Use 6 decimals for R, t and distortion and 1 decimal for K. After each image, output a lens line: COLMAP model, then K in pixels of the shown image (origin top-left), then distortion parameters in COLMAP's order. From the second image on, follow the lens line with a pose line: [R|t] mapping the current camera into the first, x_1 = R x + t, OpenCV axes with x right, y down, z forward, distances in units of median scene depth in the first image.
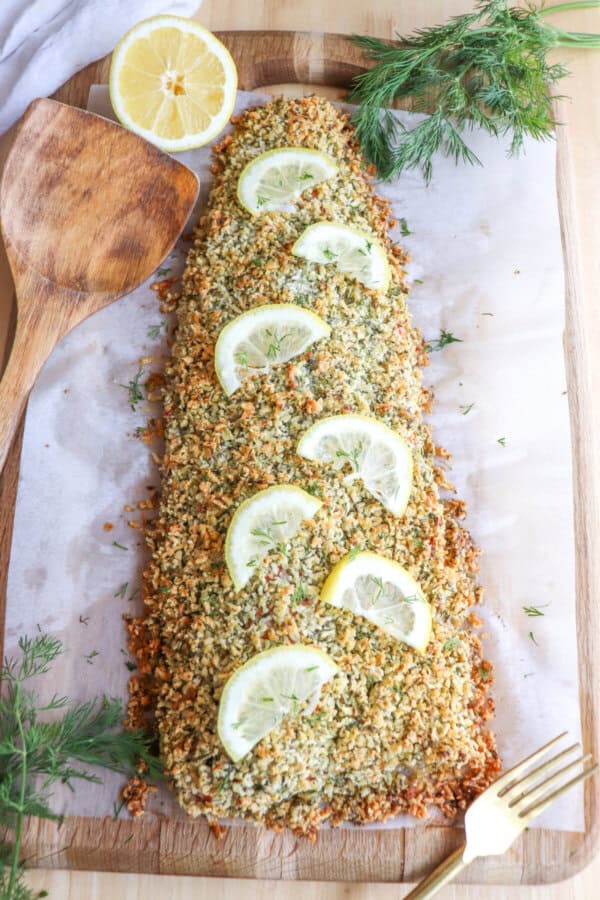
lens RADIAL K [[769.4, 0, 300.0], [0, 769.4, 450.0], [0, 0, 1]] dist [-0.173370, 0.168656]
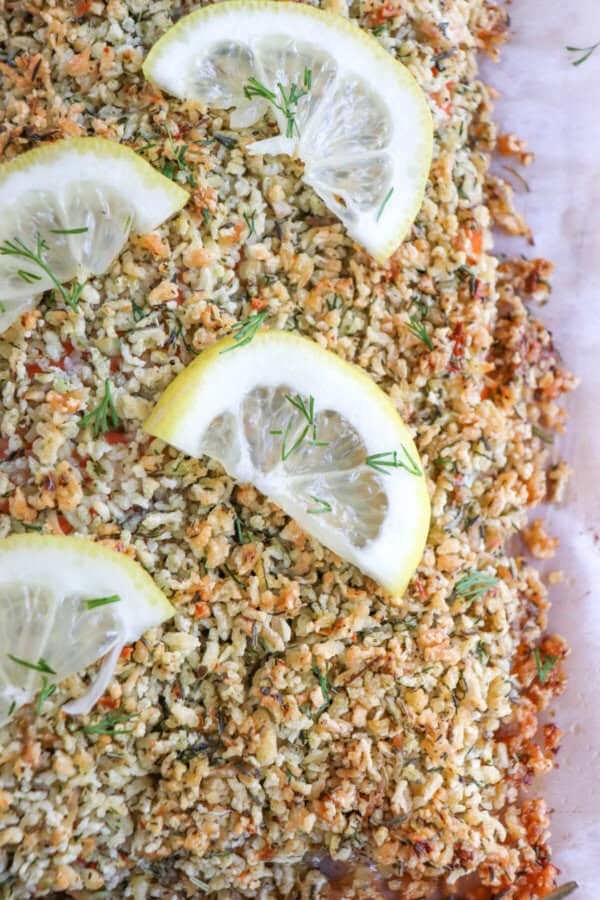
lens RADIAL K [[1012.4, 0, 282.6], [0, 1012.4, 453.5], [0, 0, 1]] dist [-0.138184, 0.221644]
pose [[0.992646, 0.110447, -0.049556, 0.118560], [-0.103003, 0.985671, 0.133574, 0.125895], [0.063599, -0.127488, 0.989799, 0.470190]]
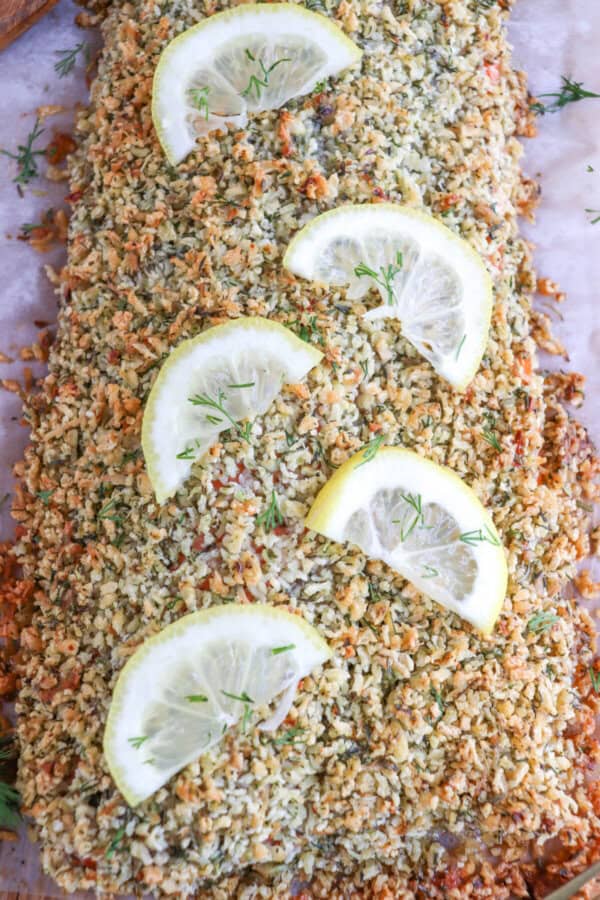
lens RADIAL K [[1013.6, 0, 300.0], [0, 1013.6, 450.0], [0, 0, 1]] dist [-0.106372, 0.226983]
pose [[0.996371, 0.055465, -0.064559, 0.064224], [-0.049084, 0.994118, 0.096546, 0.067367], [0.069534, -0.093026, 0.993233, 0.263553]]
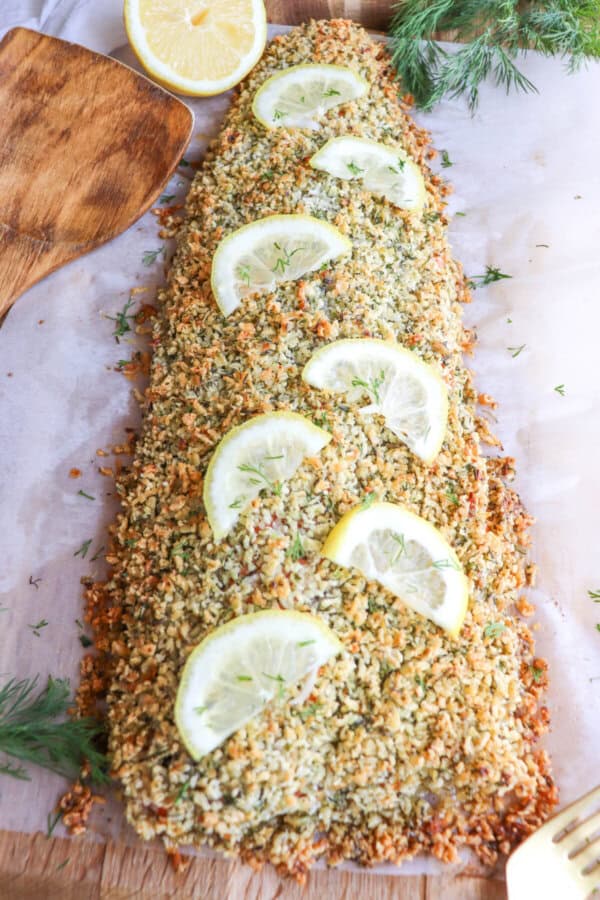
lens RADIAL K [[769.4, 0, 300.0], [0, 769.4, 450.0], [0, 0, 1]] dist [-0.173370, 0.168656]
pose [[0.996965, 0.030630, -0.071568, 0.054414], [-0.037468, 0.994651, -0.096255, 0.159449], [0.068236, 0.098645, 0.992780, 0.212504]]
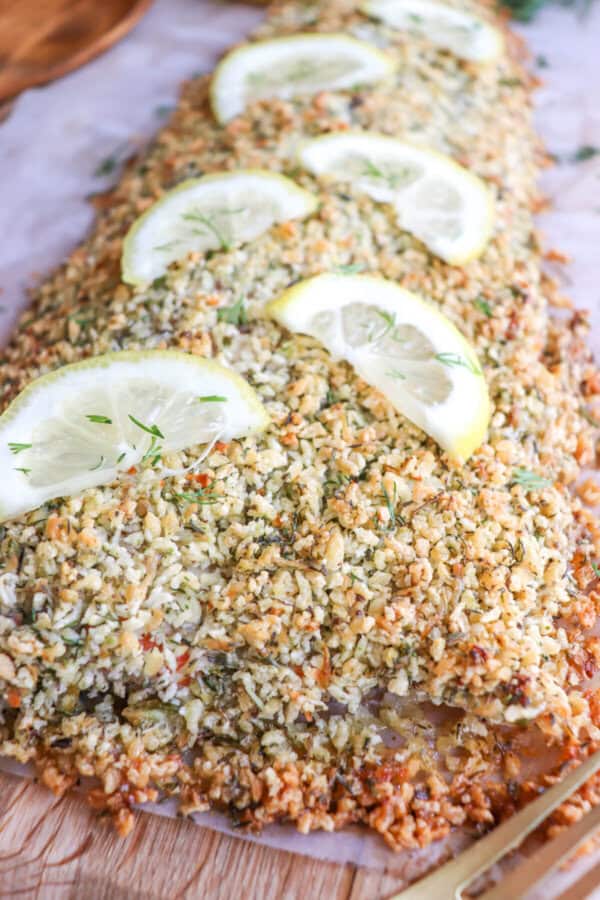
lens RADIAL K [[890.3, 0, 300.0], [0, 890.3, 450.0], [0, 0, 1]] dist [-0.123643, 0.090142]
pose [[0.964865, 0.118749, -0.234379, 0.193086], [-0.206046, 0.895485, -0.394526, 0.495480], [0.163033, 0.428958, 0.888491, 0.490861]]
